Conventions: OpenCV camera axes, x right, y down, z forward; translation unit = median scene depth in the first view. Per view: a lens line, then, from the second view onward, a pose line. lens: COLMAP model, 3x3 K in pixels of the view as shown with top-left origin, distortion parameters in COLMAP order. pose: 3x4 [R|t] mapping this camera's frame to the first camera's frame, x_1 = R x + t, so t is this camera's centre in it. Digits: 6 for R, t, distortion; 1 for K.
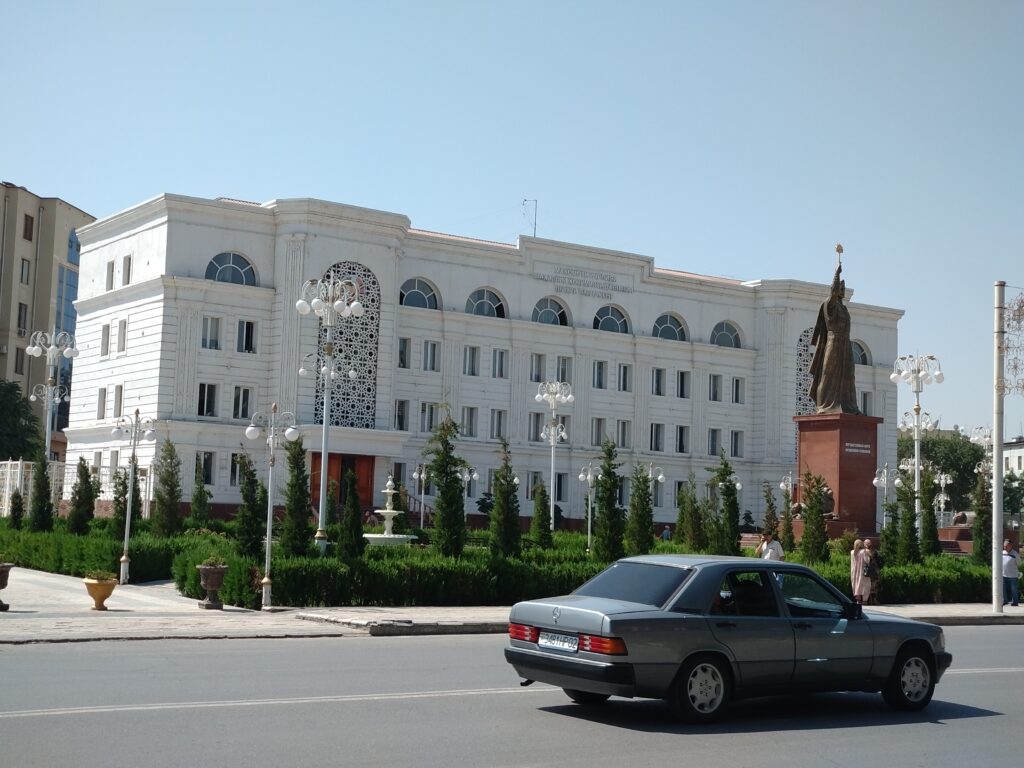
lens RADIAL K [[1676.5, 0, 512.0], [0, 1676.5, 384.0], [0, 0, 1]] dist [0.047645, 0.110981]
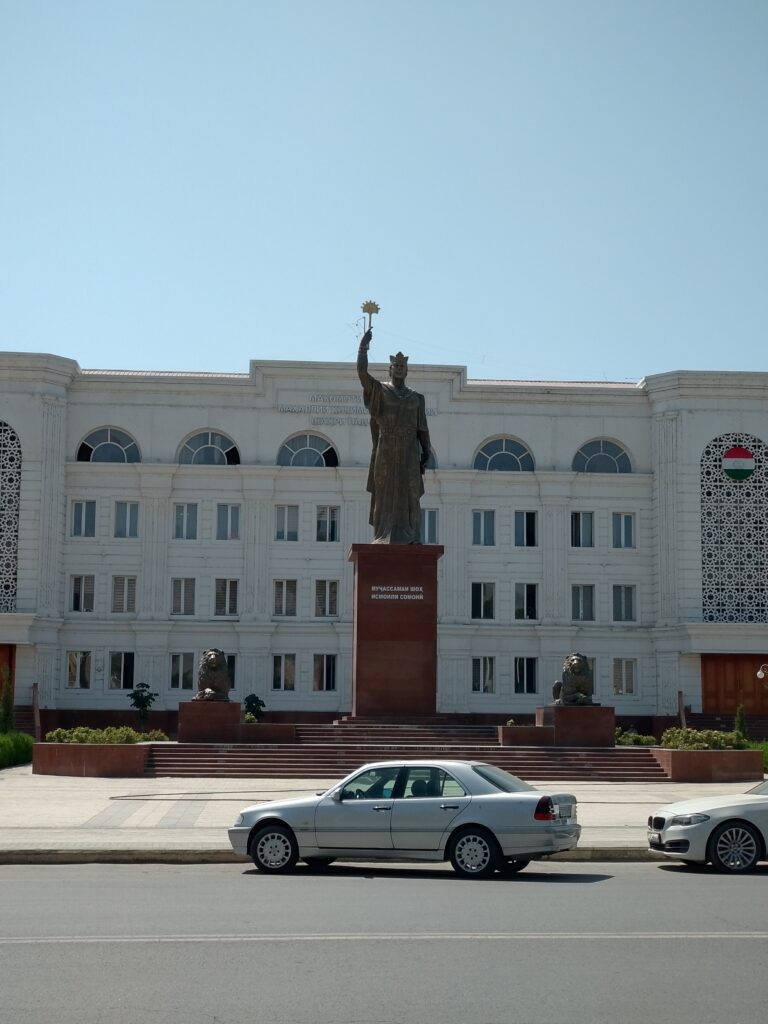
lens RADIAL K [[1676.5, 0, 384.0], [0, 1676.5, 512.0], [0, 0, 1]] dist [0.047645, 0.110981]
pose [[0.852584, -0.096230, -0.513653, 0.439814], [0.068257, 0.994986, -0.073109, 0.044118], [0.518113, 0.027271, 0.854877, 0.329554]]
